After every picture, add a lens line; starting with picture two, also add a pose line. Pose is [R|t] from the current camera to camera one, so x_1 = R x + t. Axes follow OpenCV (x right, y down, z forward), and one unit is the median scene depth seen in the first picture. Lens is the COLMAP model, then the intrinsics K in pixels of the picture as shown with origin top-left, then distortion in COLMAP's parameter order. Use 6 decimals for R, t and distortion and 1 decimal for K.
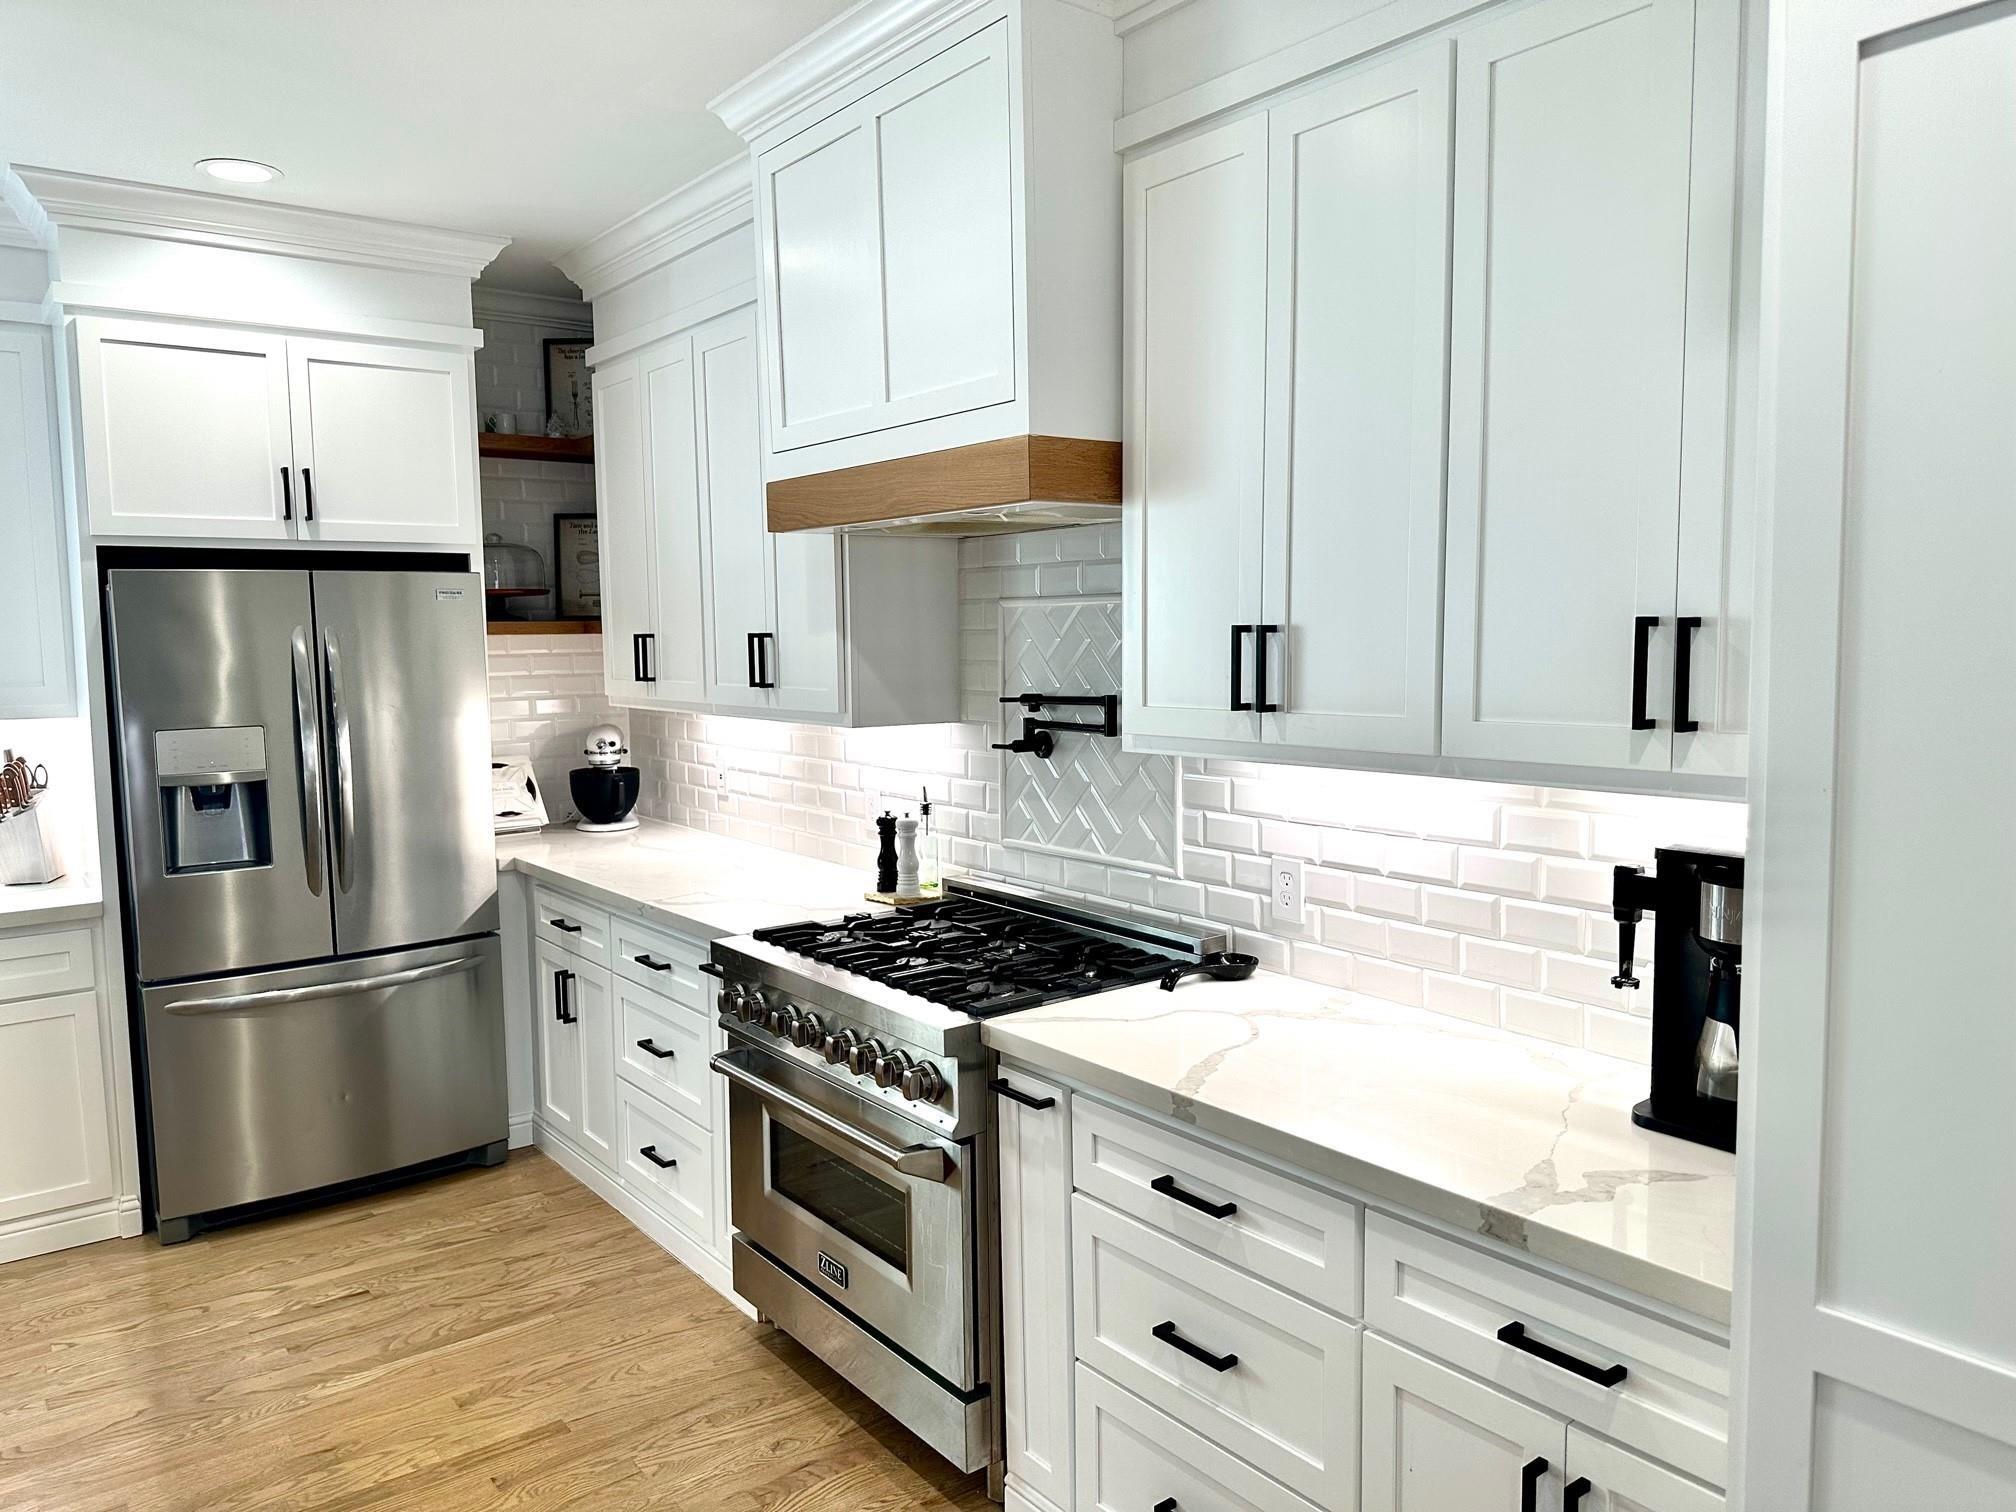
lens RADIAL K [[1404.3, 0, 1017.9], [0, 1404.3, 762.2], [0, 0, 1]] dist [0.077050, -0.113757]
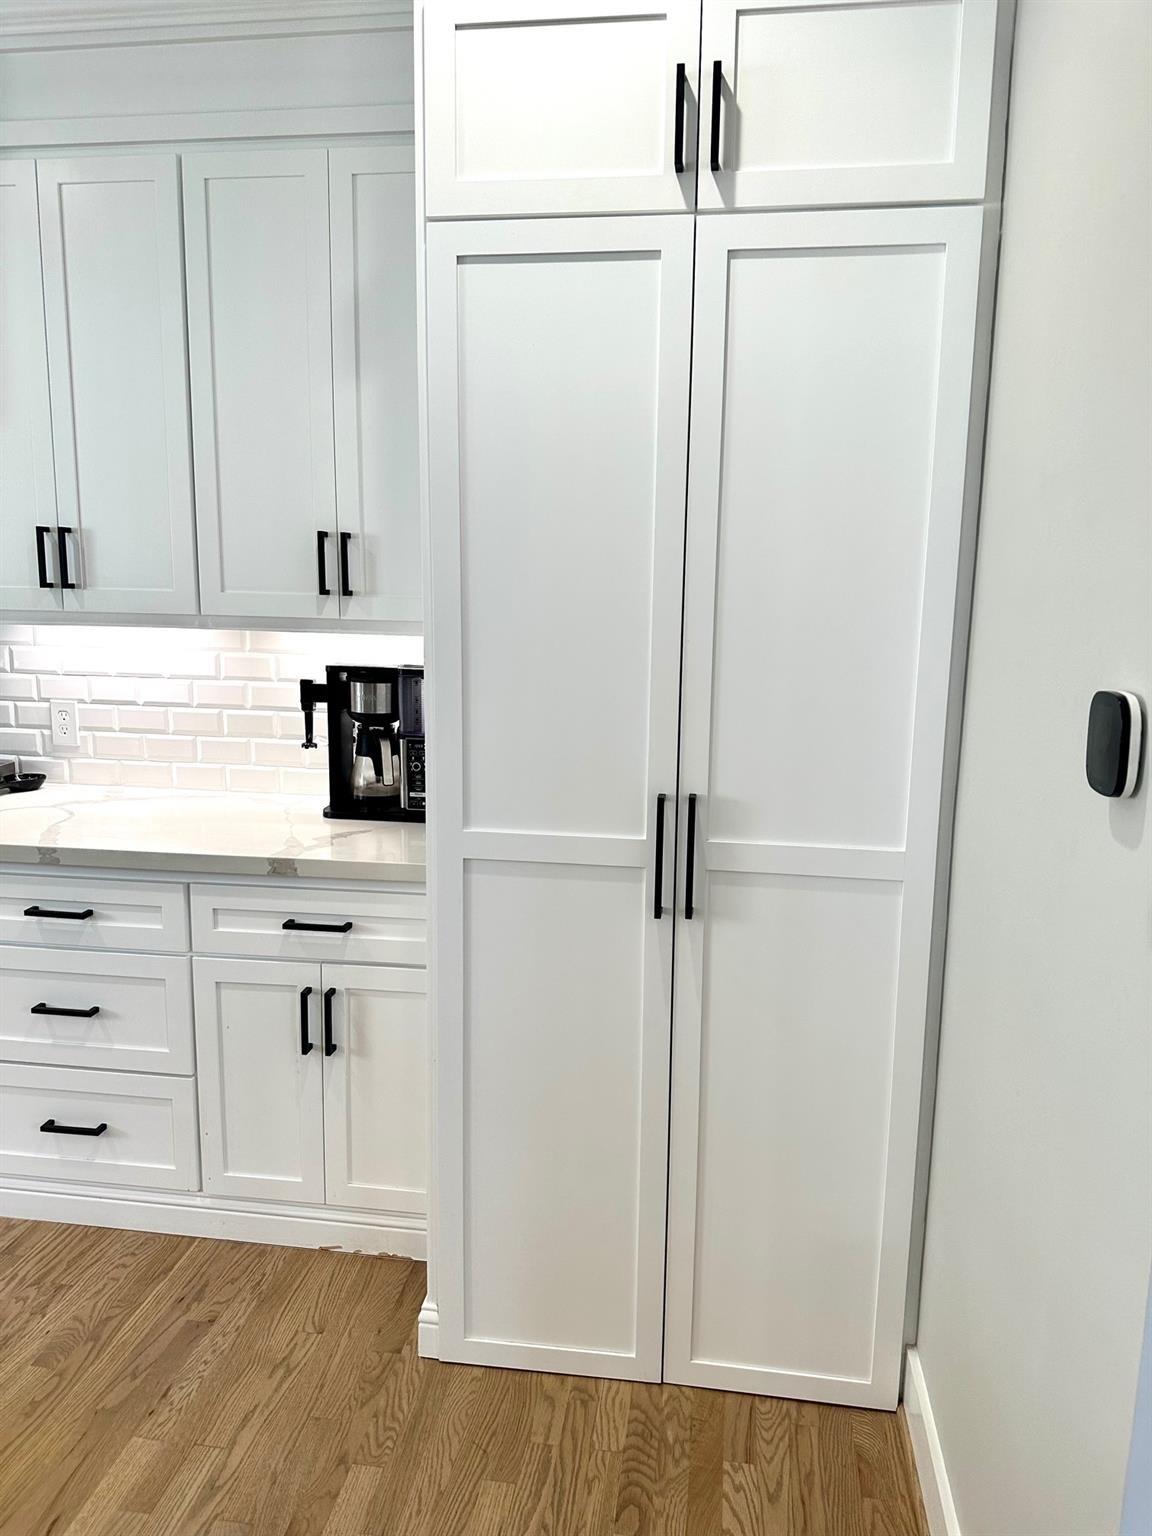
lens RADIAL K [[1092.9, 0, 578.3], [0, 1092.9, 771.5], [0, 0, 1]] dist [0.001097, -0.002245]
pose [[0.718474, -0.090433, 0.689650, -0.179511], [0.033880, 0.994885, 0.095162, 0.046430], [-0.694728, -0.045006, 0.717863, -0.135975]]
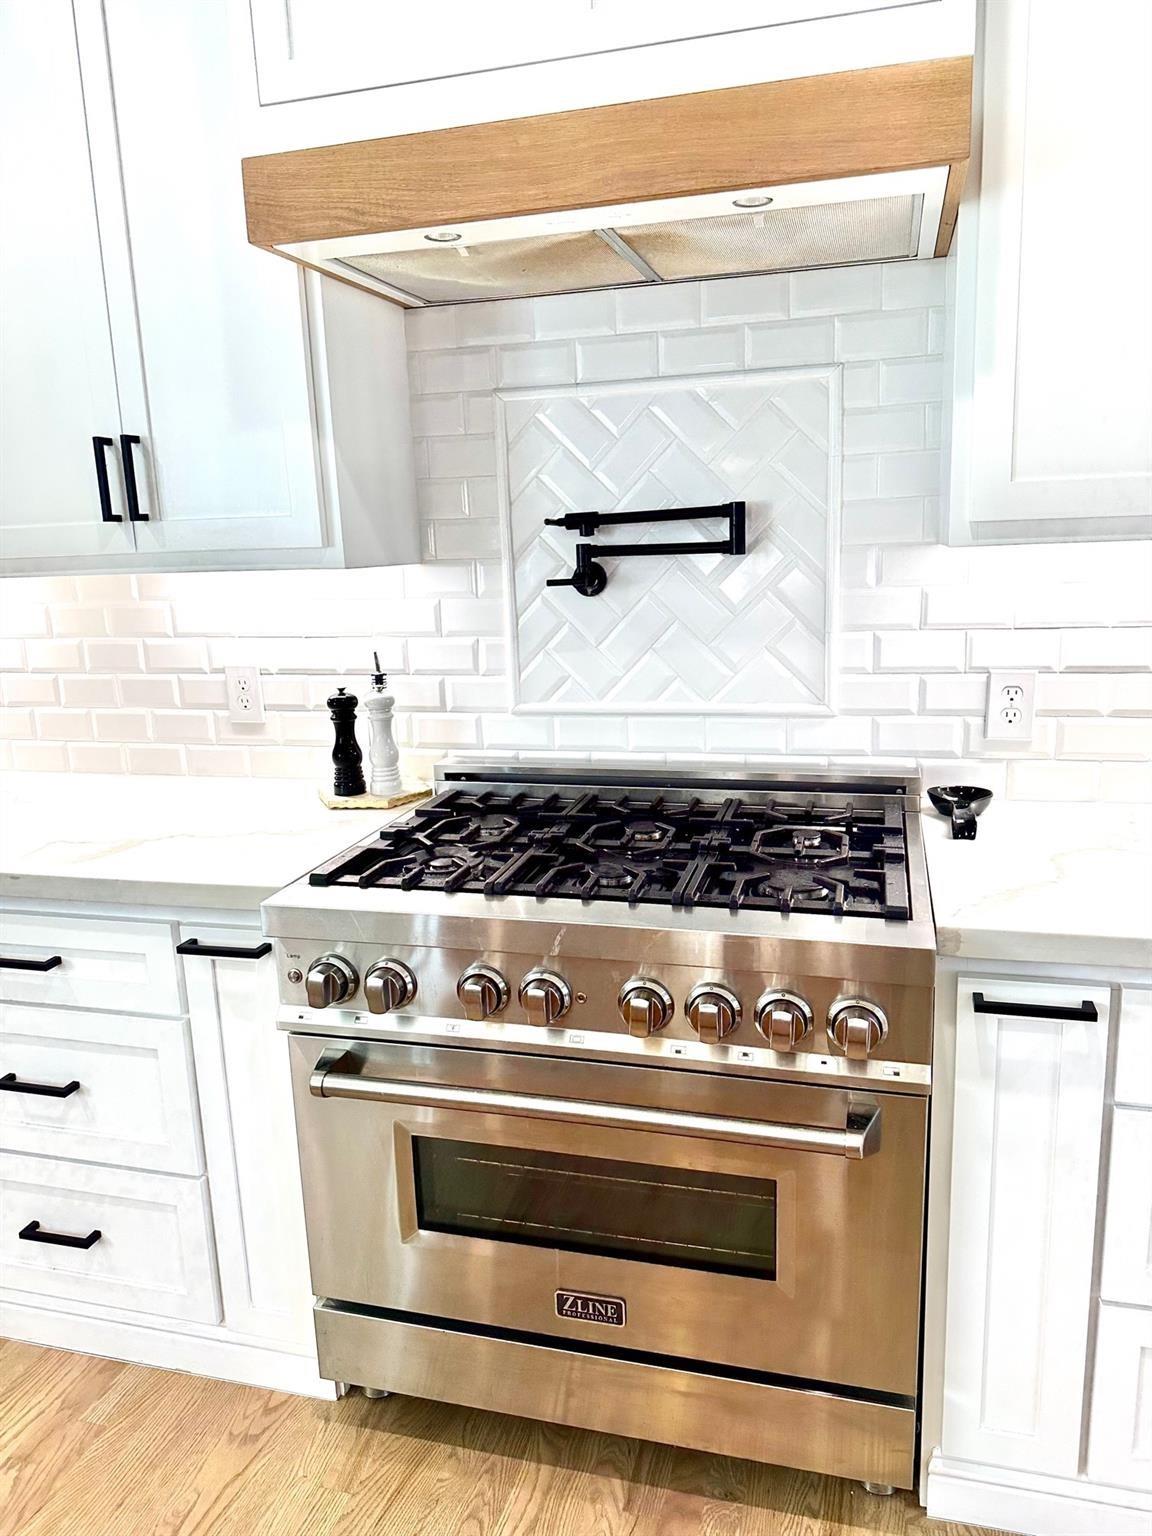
lens RADIAL K [[1069.9, 0, 580.4], [0, 1069.9, 770.0], [0, 0, 1]] dist [0.077050, -0.113757]
pose [[0.799531, -0.147437, 0.582247, -0.389152], [0.083632, 0.987288, 0.135160, 0.013216], [-0.594773, -0.059370, 0.801698, 0.545628]]
